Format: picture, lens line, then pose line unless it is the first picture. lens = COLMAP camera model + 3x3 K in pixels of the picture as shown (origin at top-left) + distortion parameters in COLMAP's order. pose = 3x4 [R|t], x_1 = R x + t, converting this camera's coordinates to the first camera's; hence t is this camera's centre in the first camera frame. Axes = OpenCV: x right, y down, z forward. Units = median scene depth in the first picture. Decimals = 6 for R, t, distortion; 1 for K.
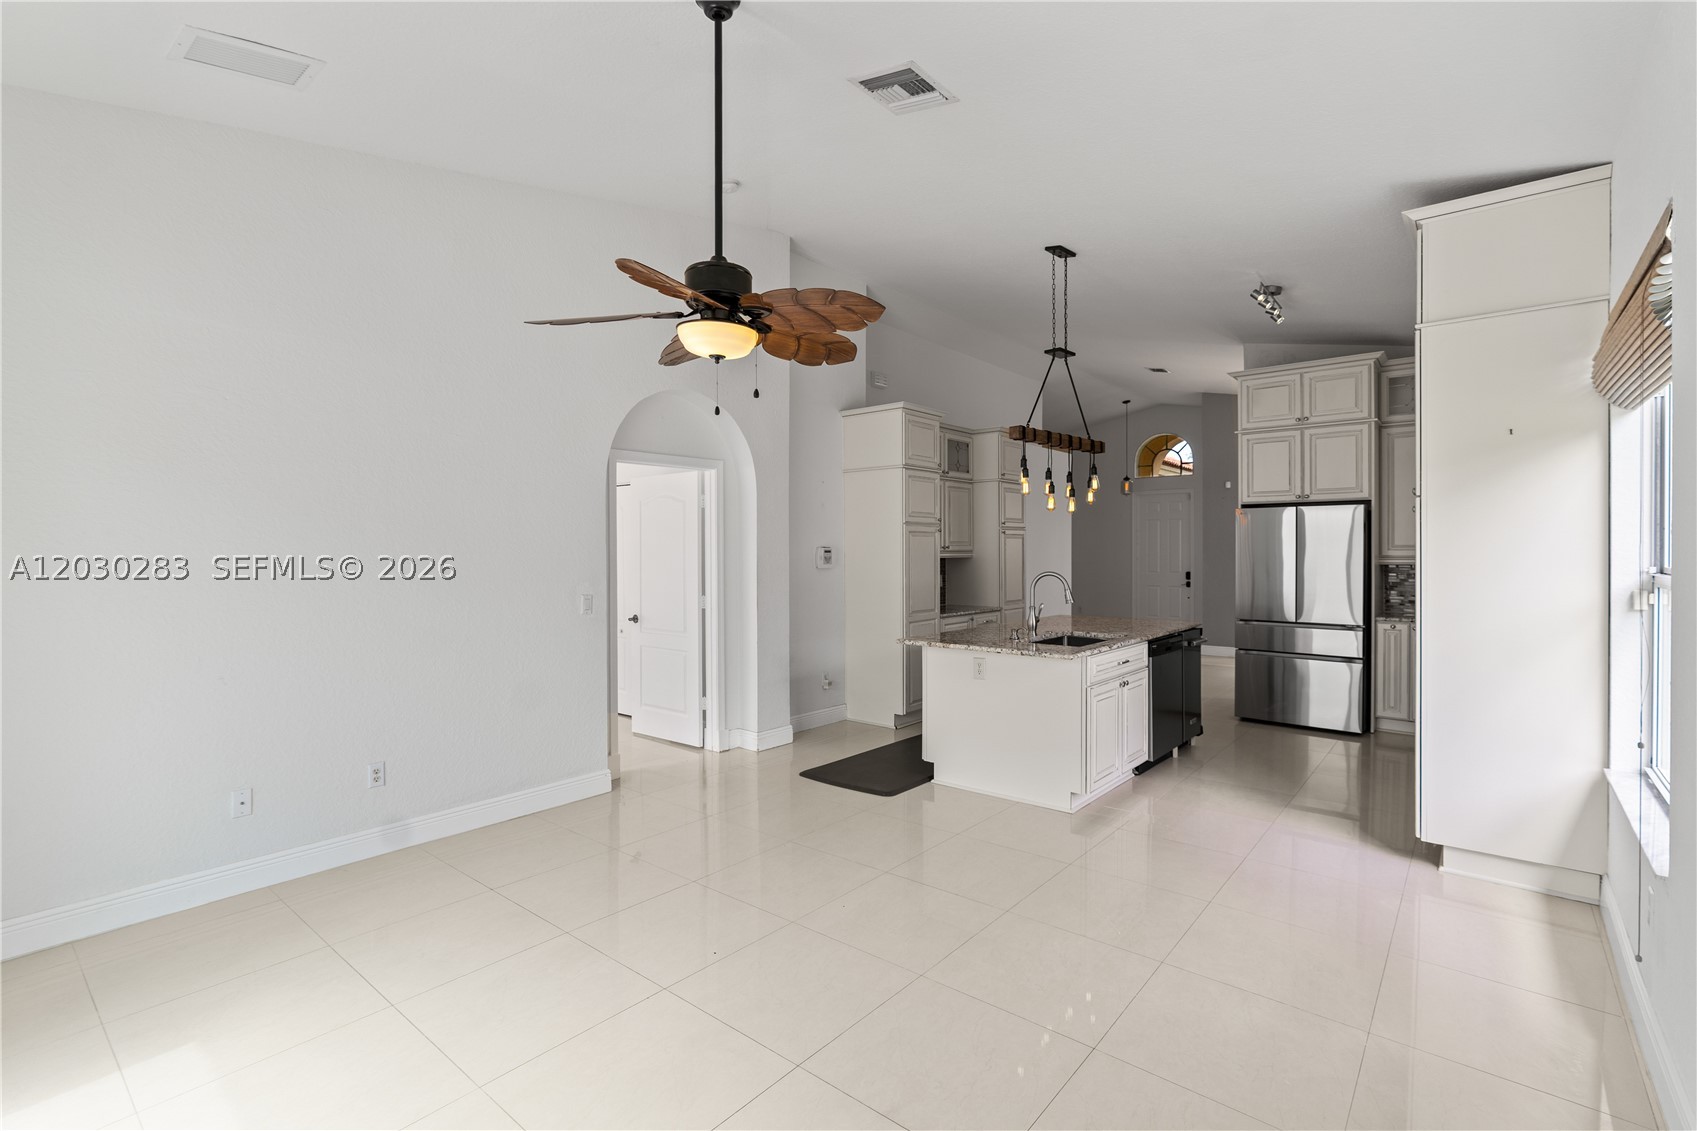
lens RADIAL K [[760.8, 0, 842.4], [0, 760.8, 565.1], [0, 0, 1]] dist [0.000580, 0.000394]
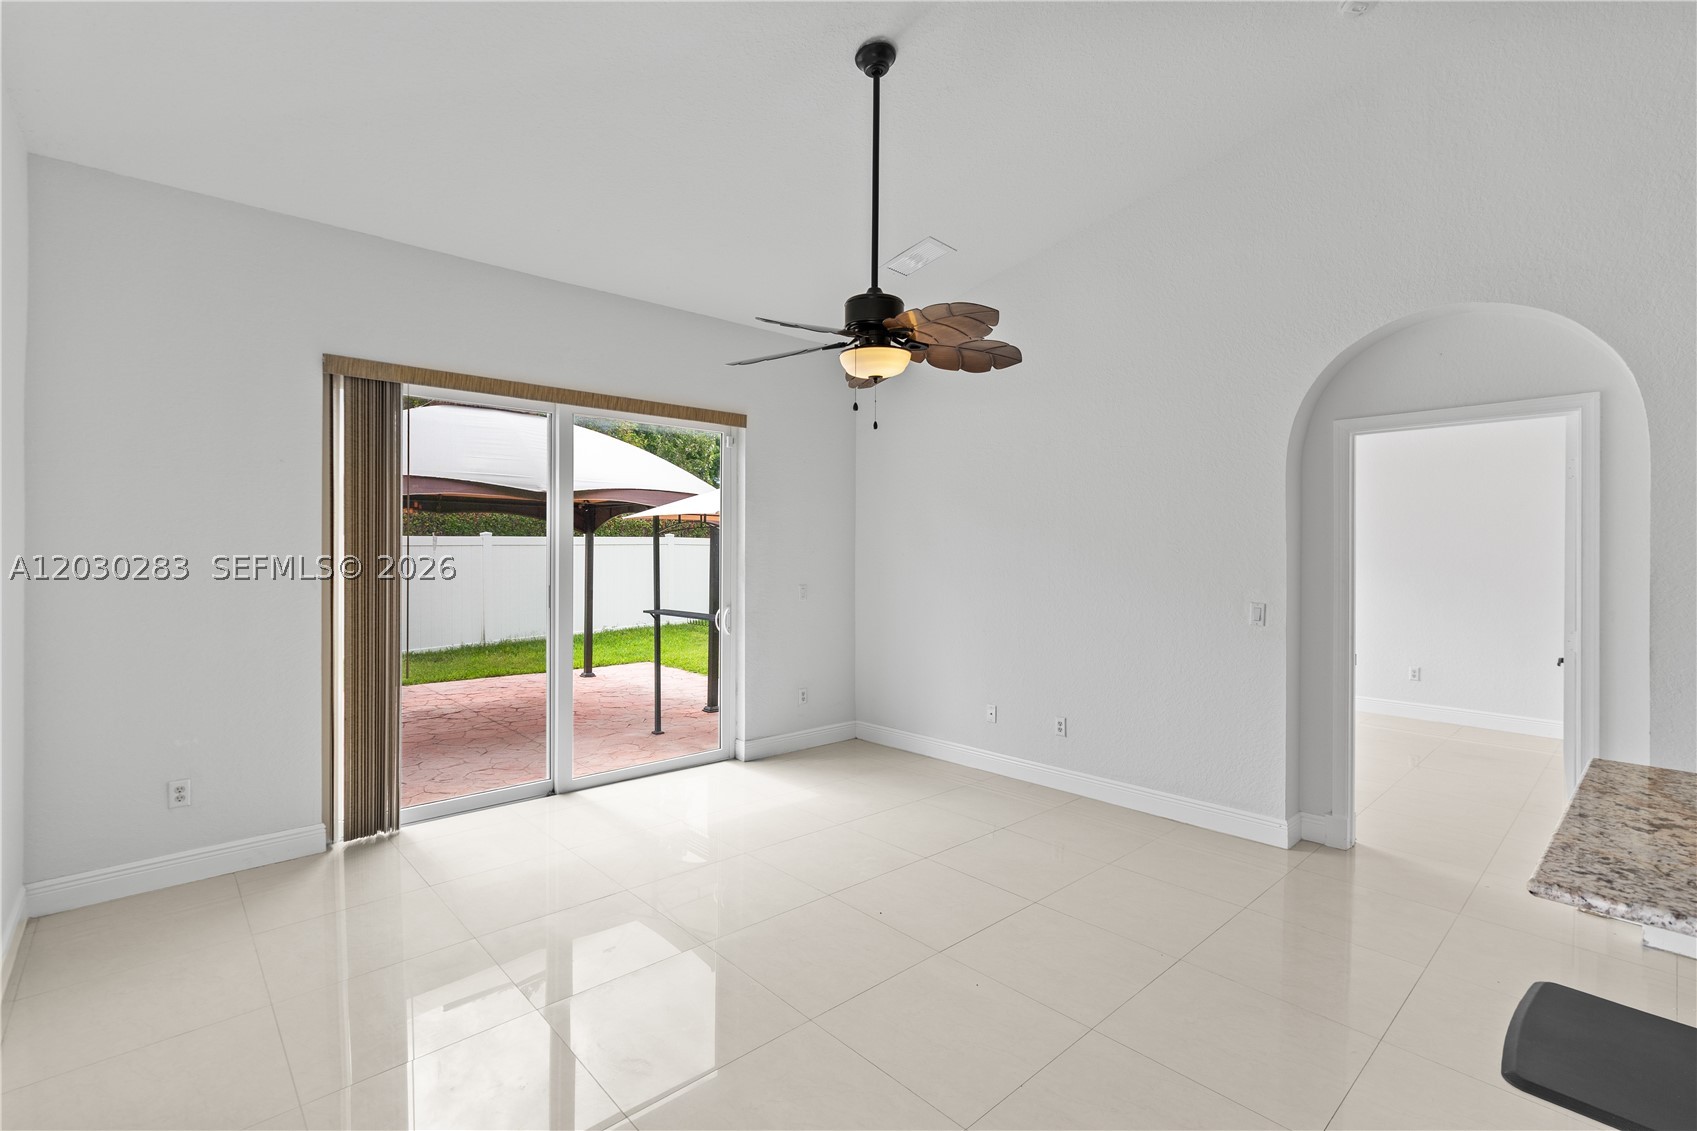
lens RADIAL K [[769.0, 0, 843.7], [0, 769.0, 560.5], [0, 0, 1]] dist [-0.009088, 0.005230]
pose [[-0.123185, 0.011142, -0.992321, 0.570697], [-0.025157, 0.999581, 0.014347, -0.009245], [0.992065, 0.026731, -0.122853, 0.637271]]
